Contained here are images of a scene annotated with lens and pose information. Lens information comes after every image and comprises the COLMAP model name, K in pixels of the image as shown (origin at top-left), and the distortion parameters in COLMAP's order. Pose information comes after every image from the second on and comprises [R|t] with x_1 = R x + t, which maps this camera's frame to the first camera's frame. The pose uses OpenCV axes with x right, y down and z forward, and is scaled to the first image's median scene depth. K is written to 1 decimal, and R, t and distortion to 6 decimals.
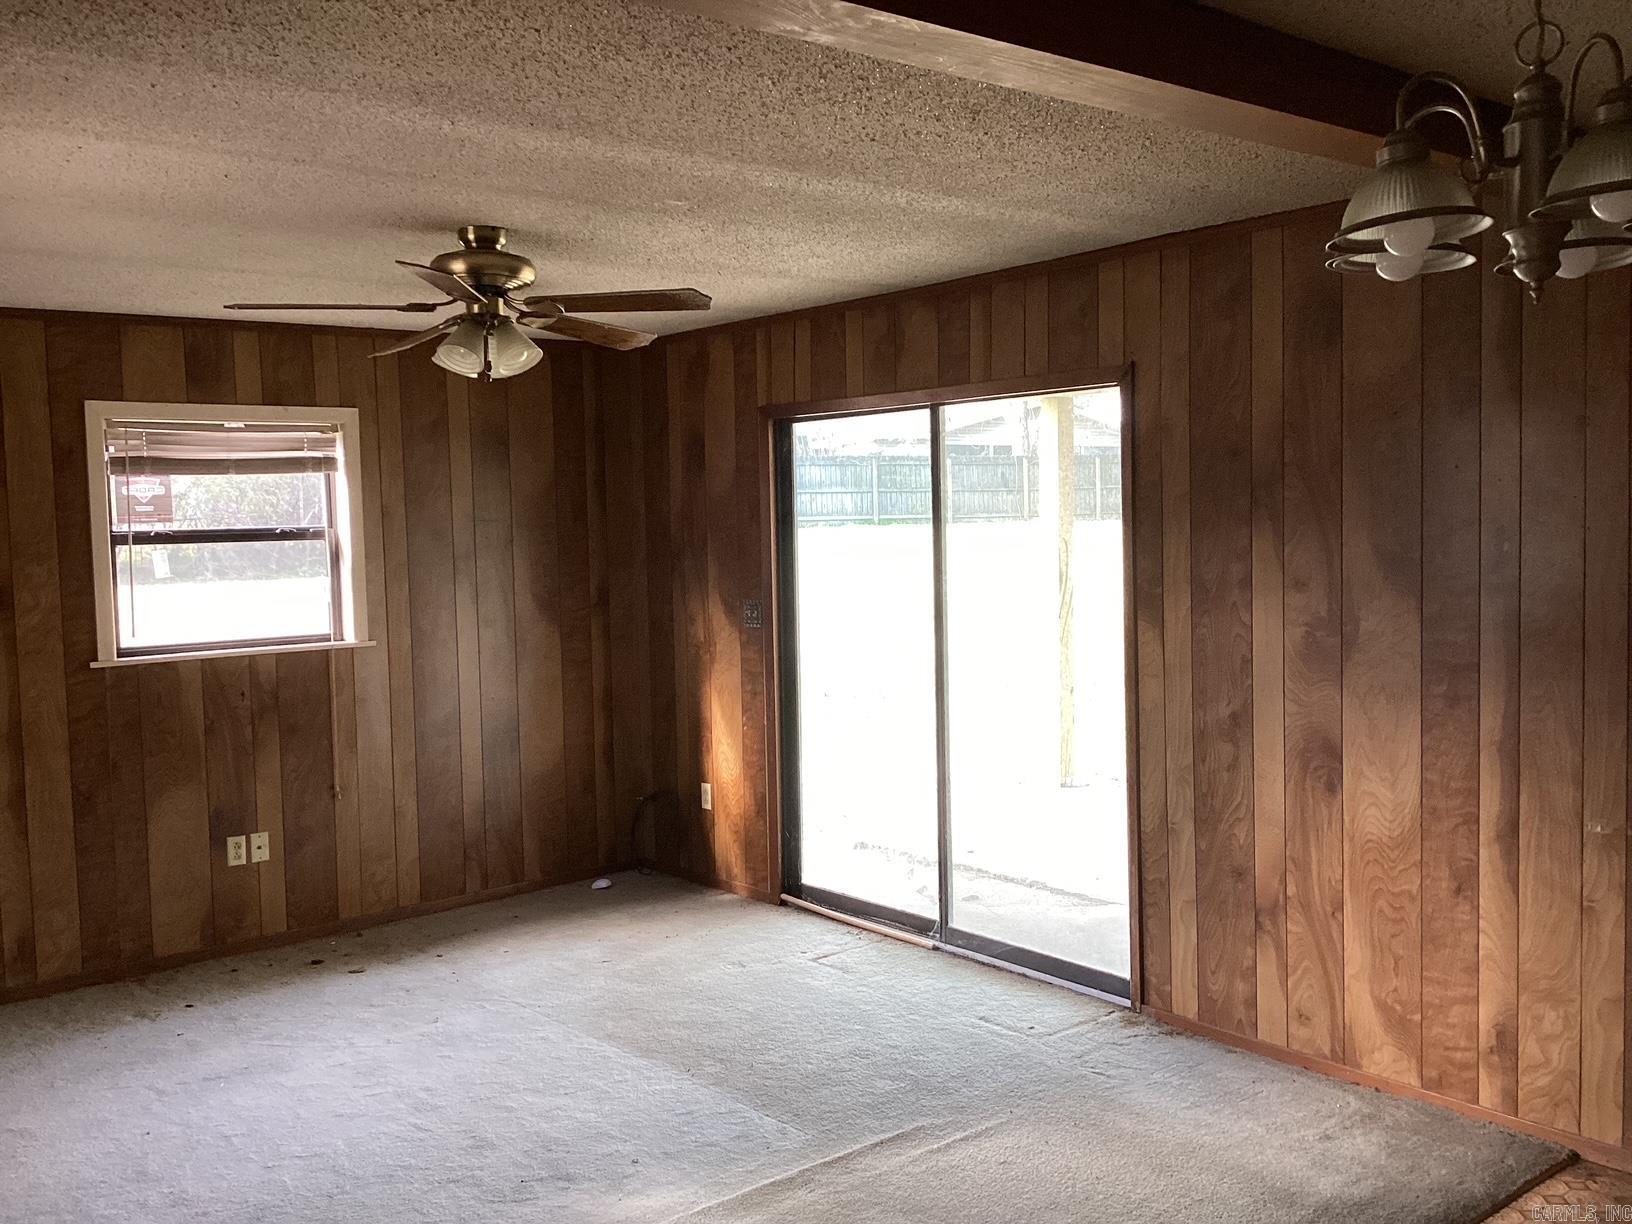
lens RADIAL K [[1531.0, 0, 816.0], [0, 1531.0, 612.0], [0, 0, 1]] dist [0.169073, 0.002322]
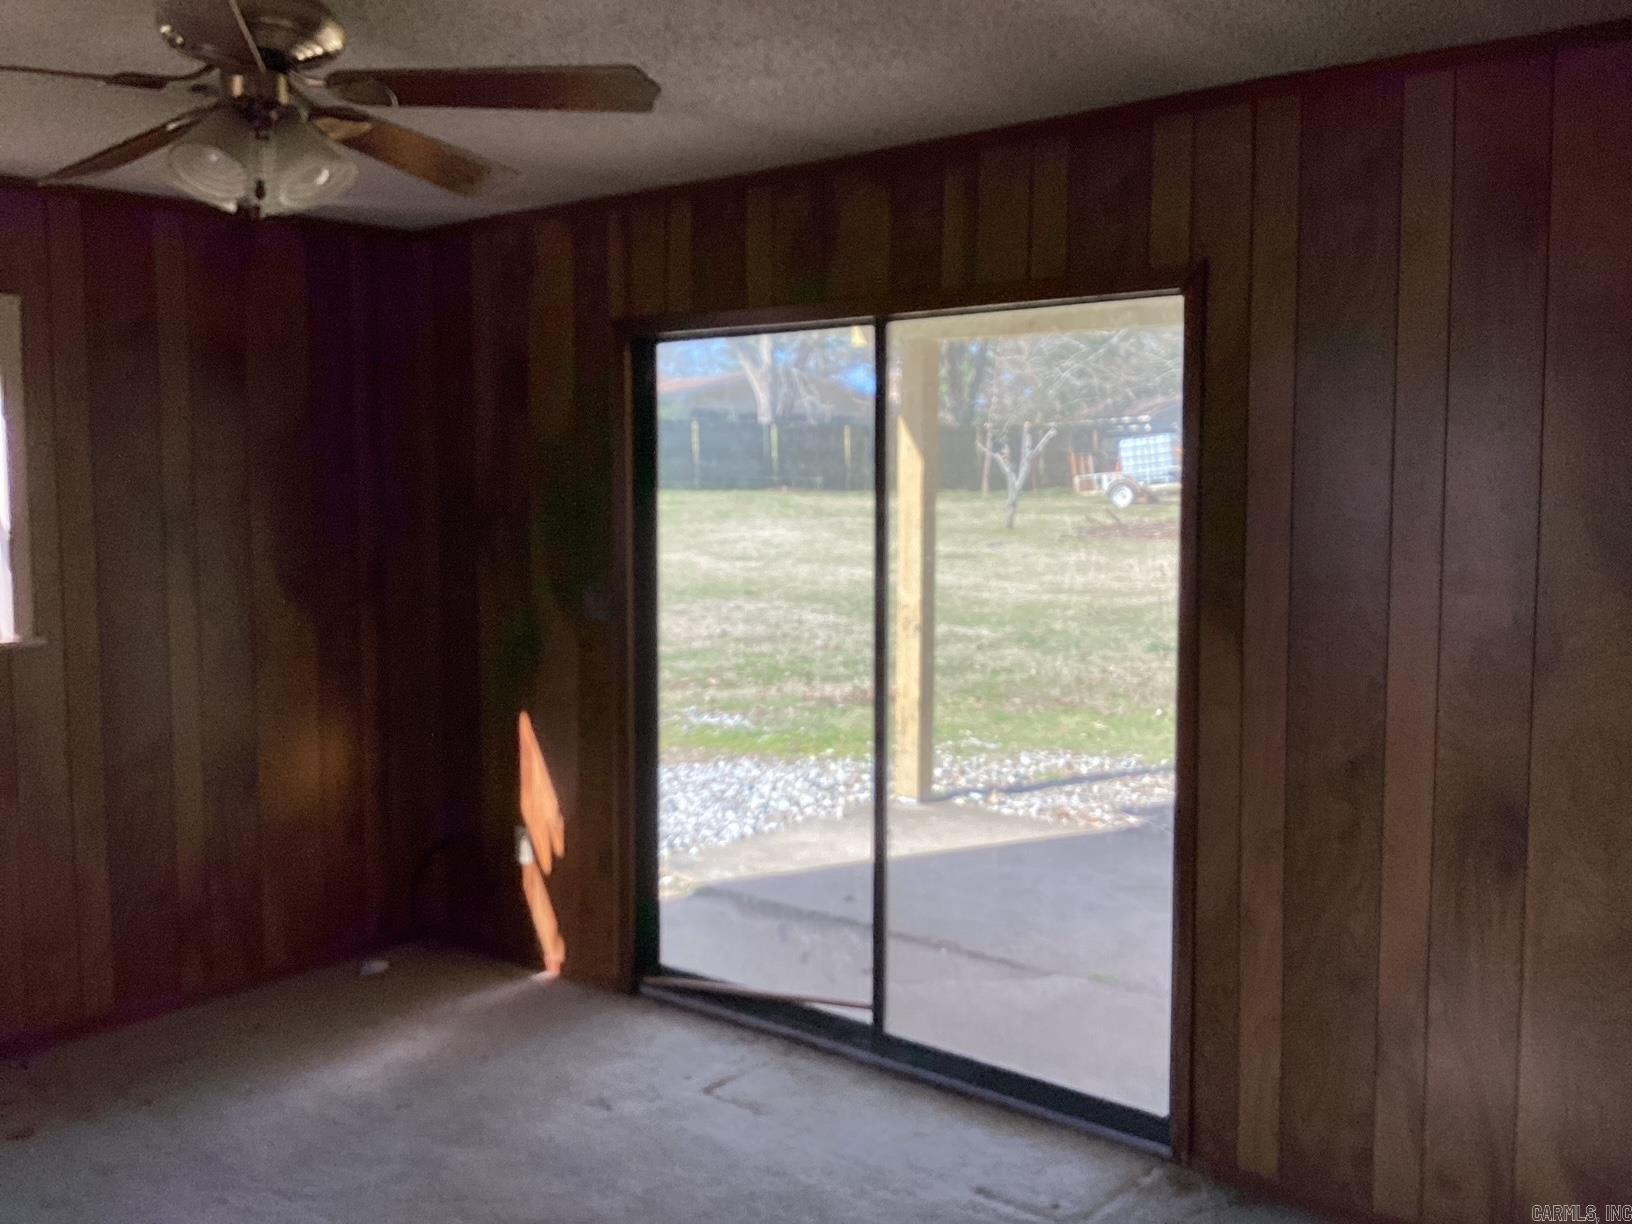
lens RADIAL K [[1518.7, 0, 816.0], [0, 1518.7, 612.0], [0, 0, 1]] dist [0.113090, -0.222791]
pose [[0.981911, 0.004855, 0.189279, -0.091617], [-0.009033, 0.999734, 0.021215, -0.013029], [-0.189126, -0.022541, 0.981694, 0.313537]]
